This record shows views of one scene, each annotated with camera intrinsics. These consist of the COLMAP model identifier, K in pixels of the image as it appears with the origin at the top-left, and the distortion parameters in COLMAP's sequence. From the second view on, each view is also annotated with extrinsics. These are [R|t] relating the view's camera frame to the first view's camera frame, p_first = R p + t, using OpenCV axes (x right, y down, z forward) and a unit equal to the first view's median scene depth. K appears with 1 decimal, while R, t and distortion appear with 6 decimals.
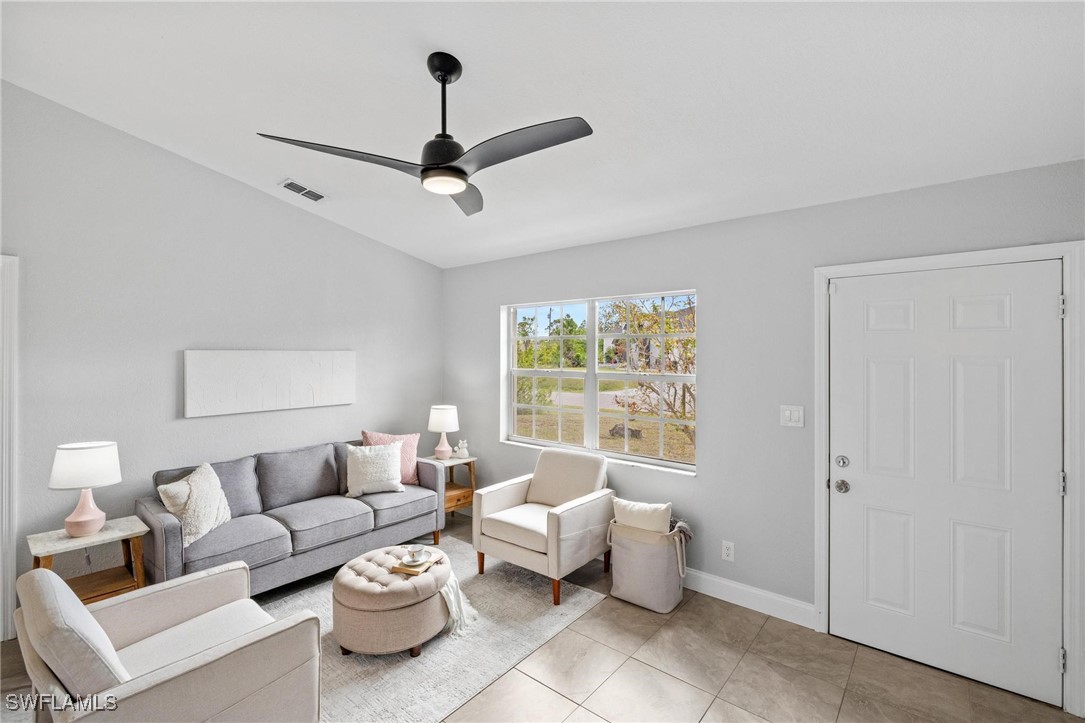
lens RADIAL K [[478.8, 0, 540.2], [0, 478.8, 356.8], [0, 0, 1]] dist [-0.004920, 0.000051]
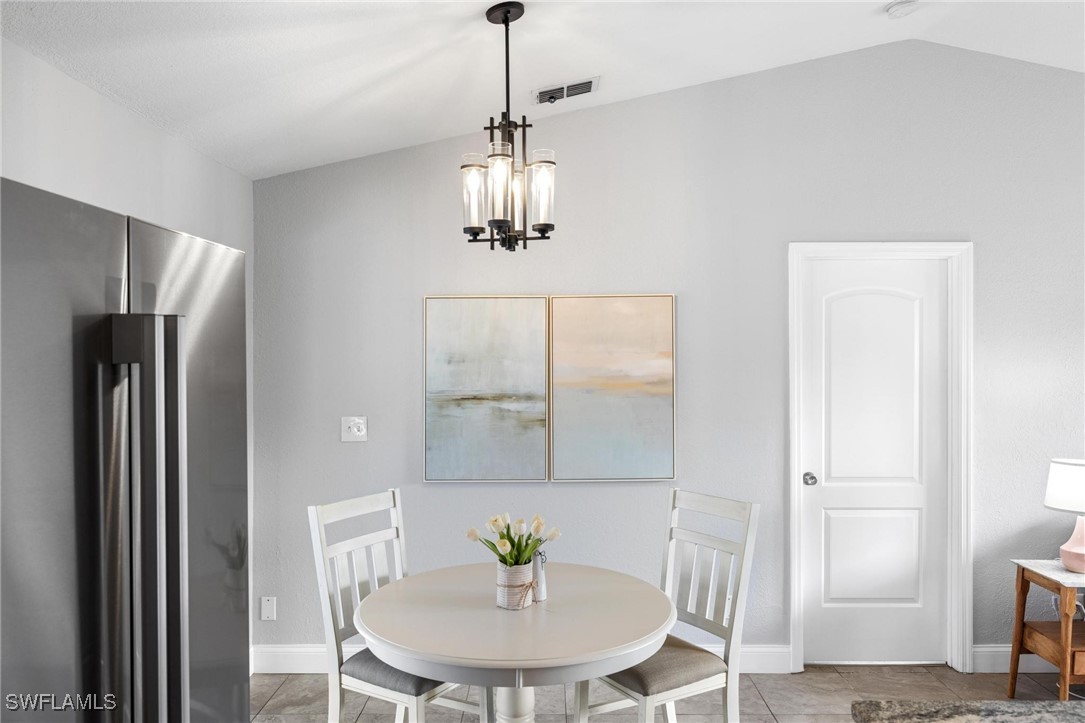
lens RADIAL K [[779.6, 0, 542.5], [0, 779.6, 354.7], [0, 0, 1]] dist [-0.004004, 0.001524]
pose [[0.633396, -0.008515, -0.773781, -0.423719], [0.000912, 0.999947, -0.010258, 0.012033], [0.773828, 0.005792, 0.633370, -0.474236]]
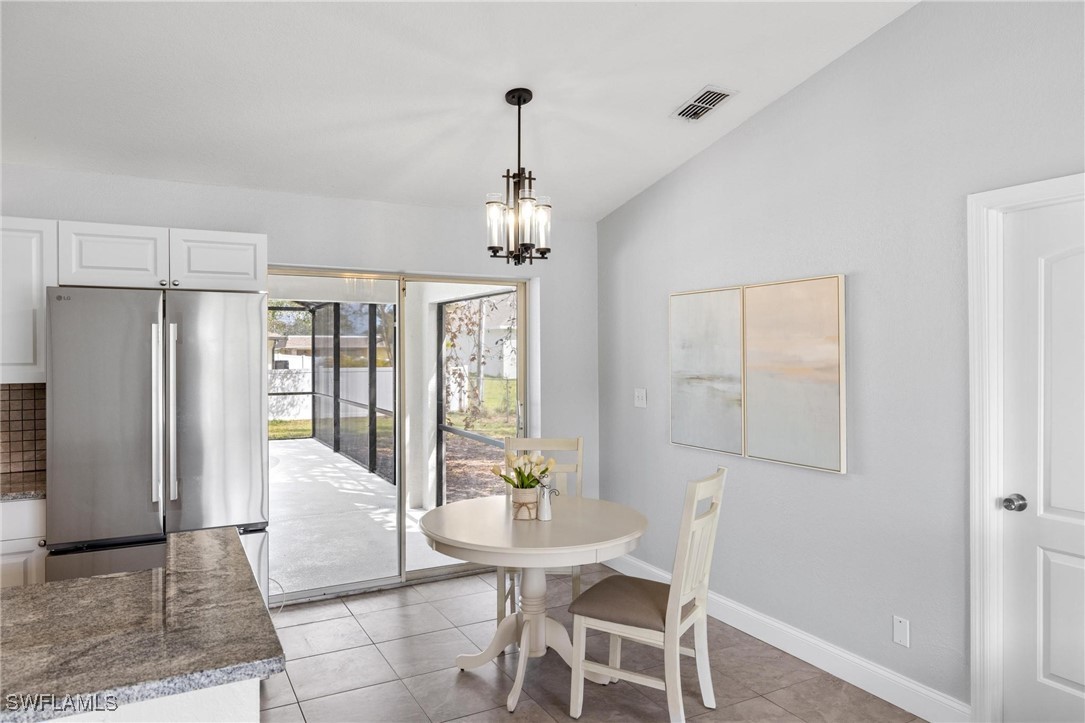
lens RADIAL K [[709.0, 0, 541.7], [0, 709.0, 353.7], [0, 0, 1]] dist [-0.000247, 0.001140]
pose [[-0.372862, 0.003421, -0.927880, -0.101763], [-0.003705, 0.999980, 0.005176, 0.017438], [0.927879, 0.005368, -0.372842, 0.482603]]
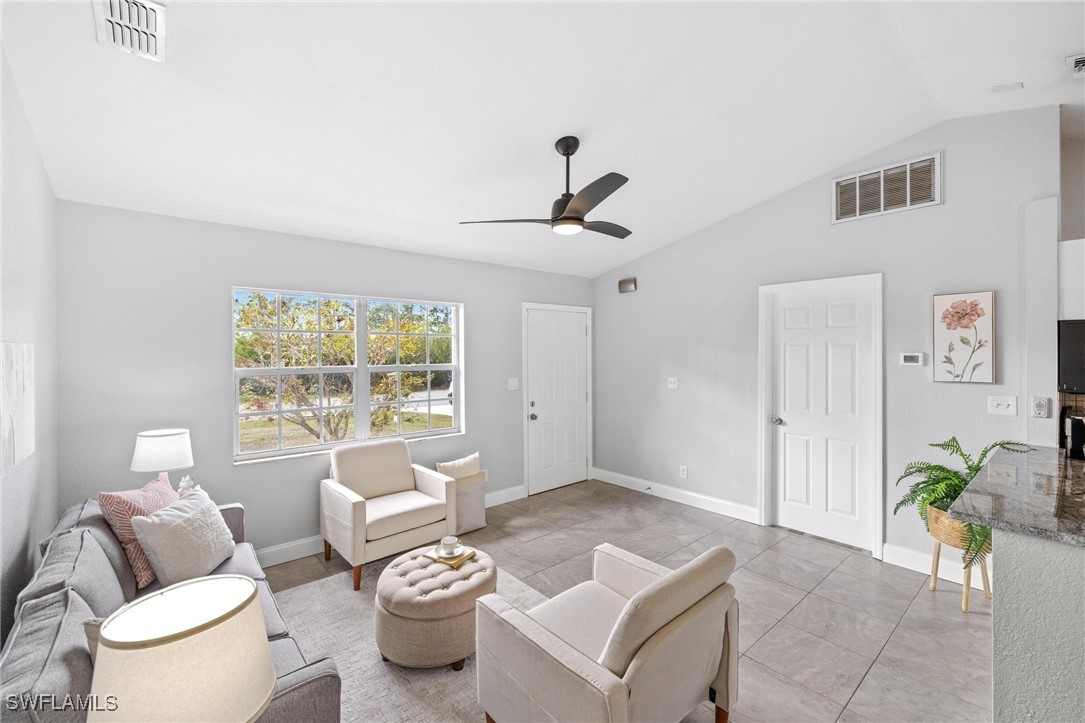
lens RADIAL K [[458.7, 0, 542.2], [0, 458.7, 352.2], [0, 0, 1]] dist [0.001083, -0.000061]
pose [[0.161617, -0.007756, 0.986823, -1.060234], [0.004358, 0.999965, 0.007146, -0.003820], [-0.986844, 0.003146, 0.161645, 0.581885]]
